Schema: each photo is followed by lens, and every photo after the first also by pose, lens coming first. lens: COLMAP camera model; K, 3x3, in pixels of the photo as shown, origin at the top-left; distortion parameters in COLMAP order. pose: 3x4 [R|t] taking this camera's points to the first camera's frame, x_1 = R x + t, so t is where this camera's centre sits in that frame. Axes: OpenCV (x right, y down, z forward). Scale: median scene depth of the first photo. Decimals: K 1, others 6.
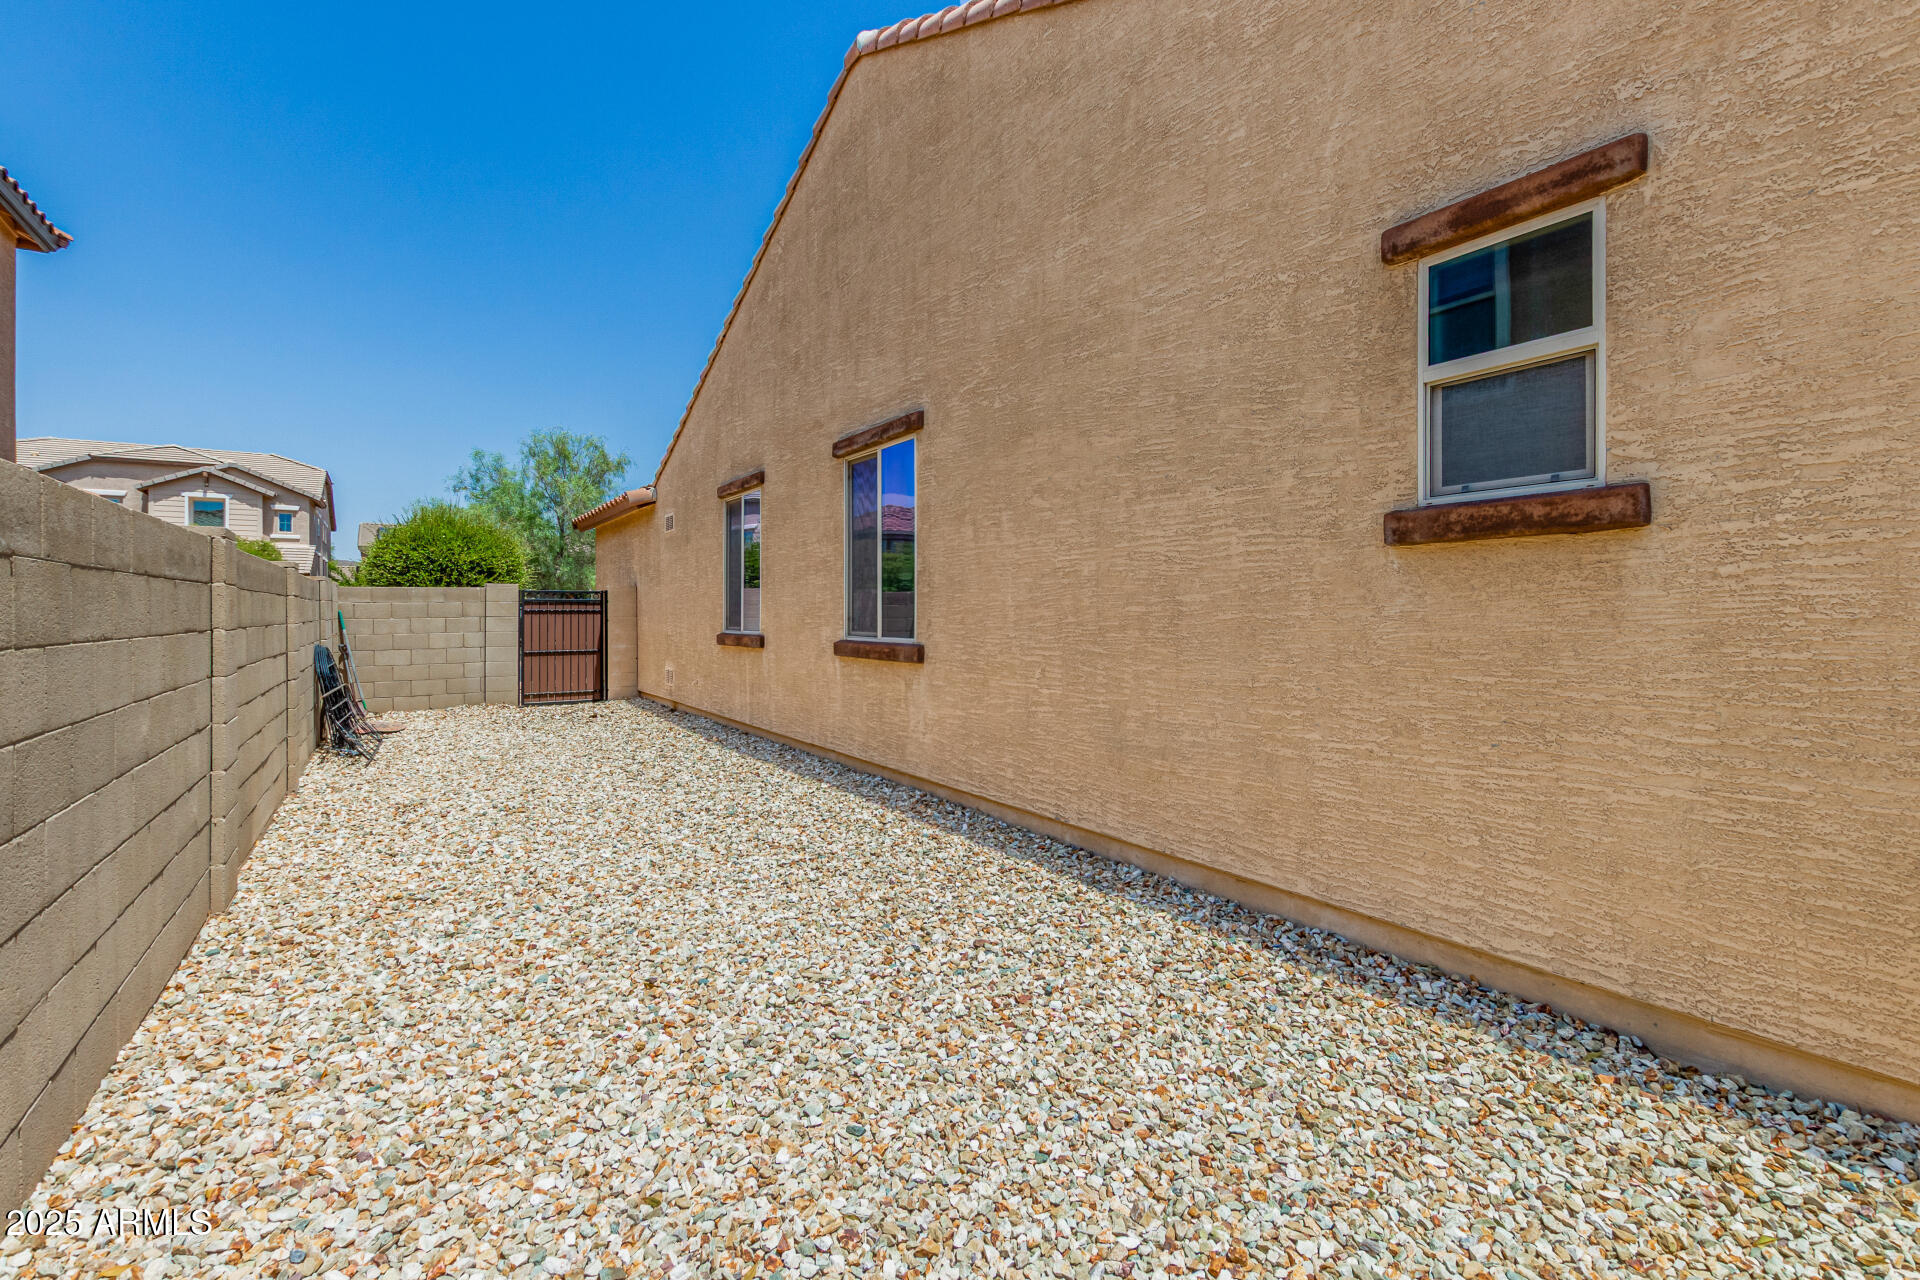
lens RADIAL K [[906.6, 0, 958.3], [0, 906.6, 617.2], [0, 0, 1]] dist [0.016697, -0.004608]
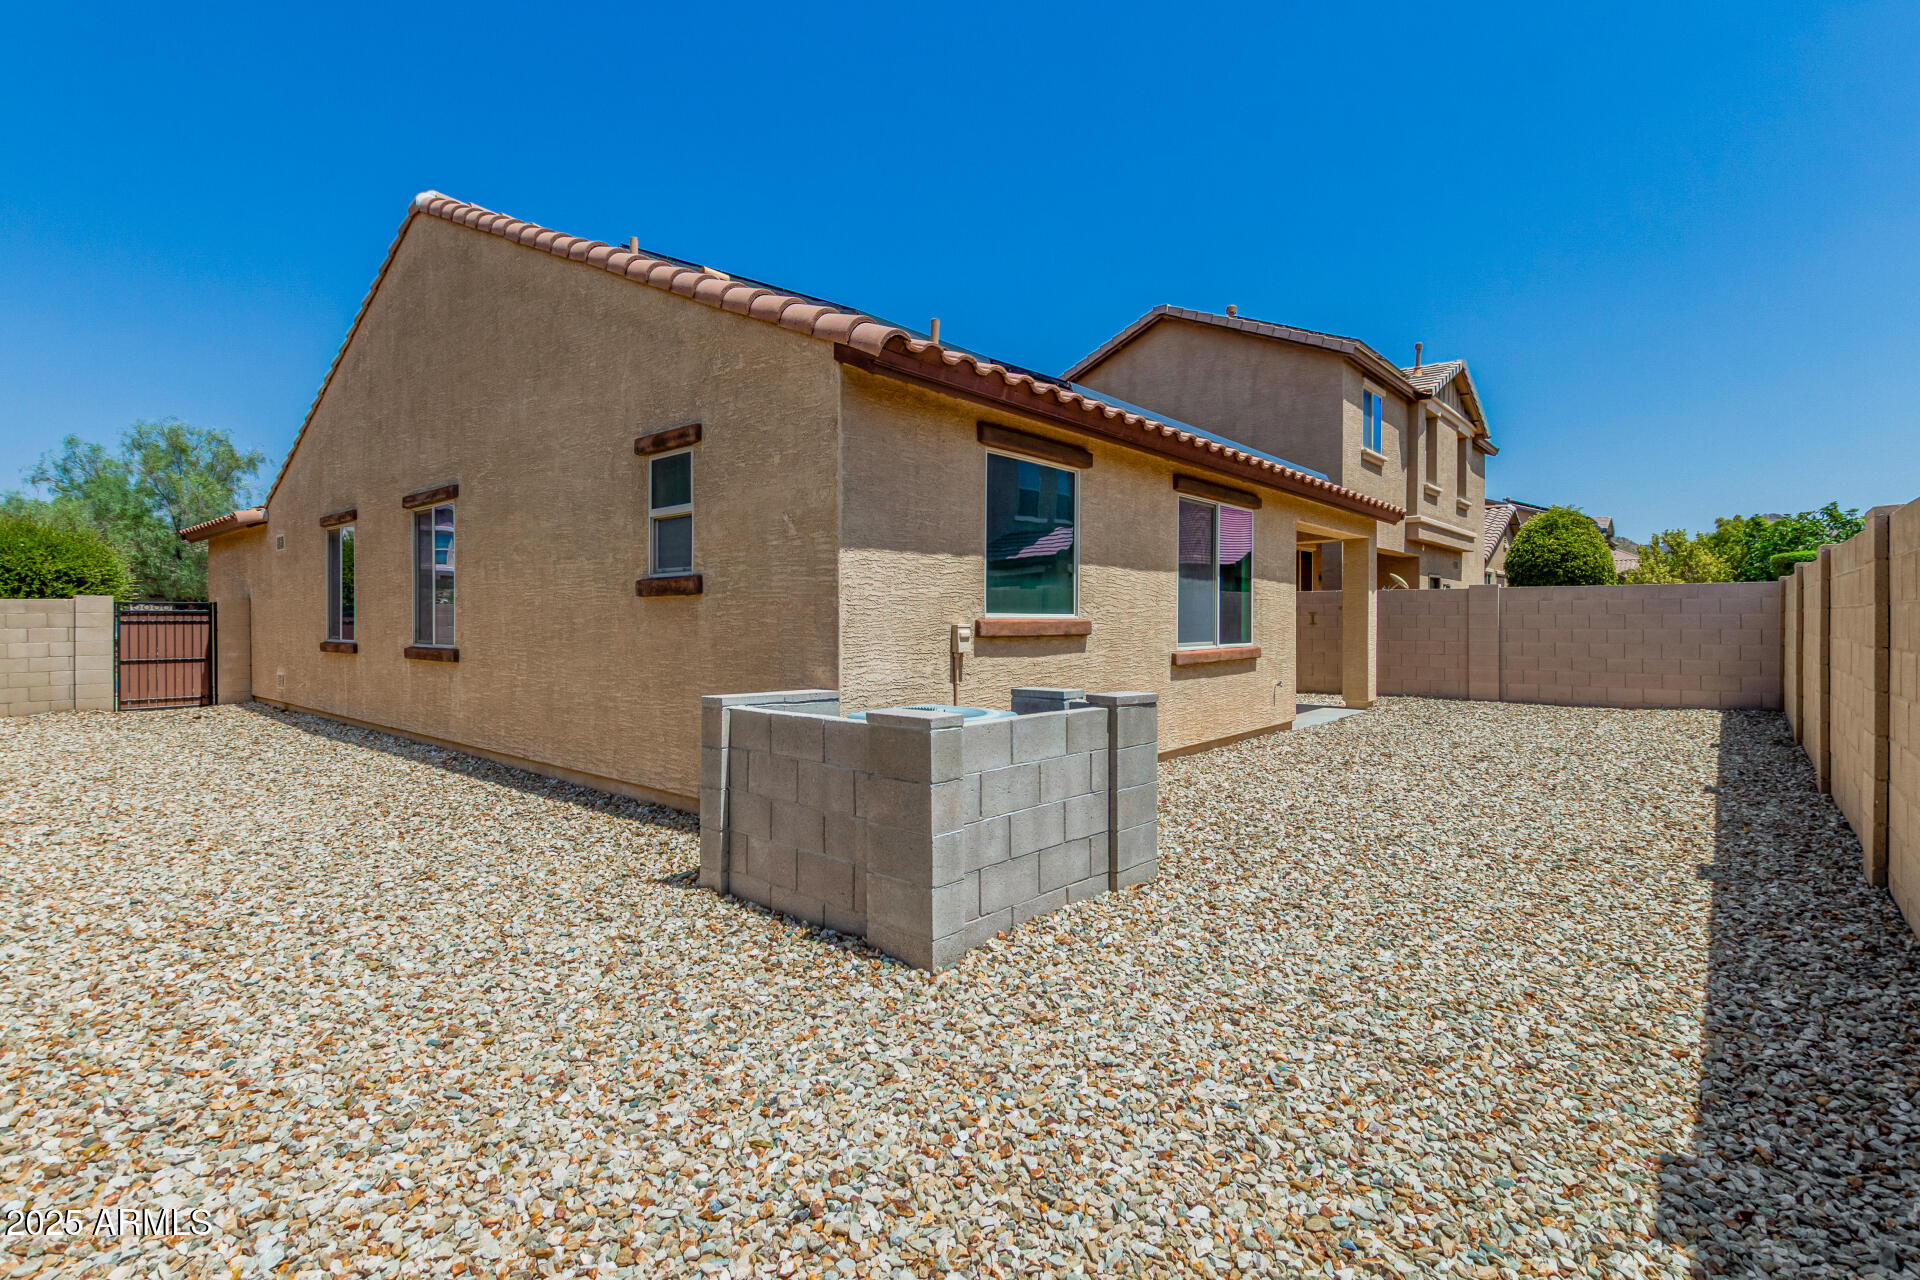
lens RADIAL K [[906.6, 0, 961.6], [0, 906.6, 624.2], [0, 0, 1]] dist [0.016697, -0.004608]
pose [[0.958688, -0.003709, 0.284436, 0.186602], [0.002414, 0.999985, 0.004905, -0.008398], [-0.284450, -0.004016, 0.958683, -0.354888]]
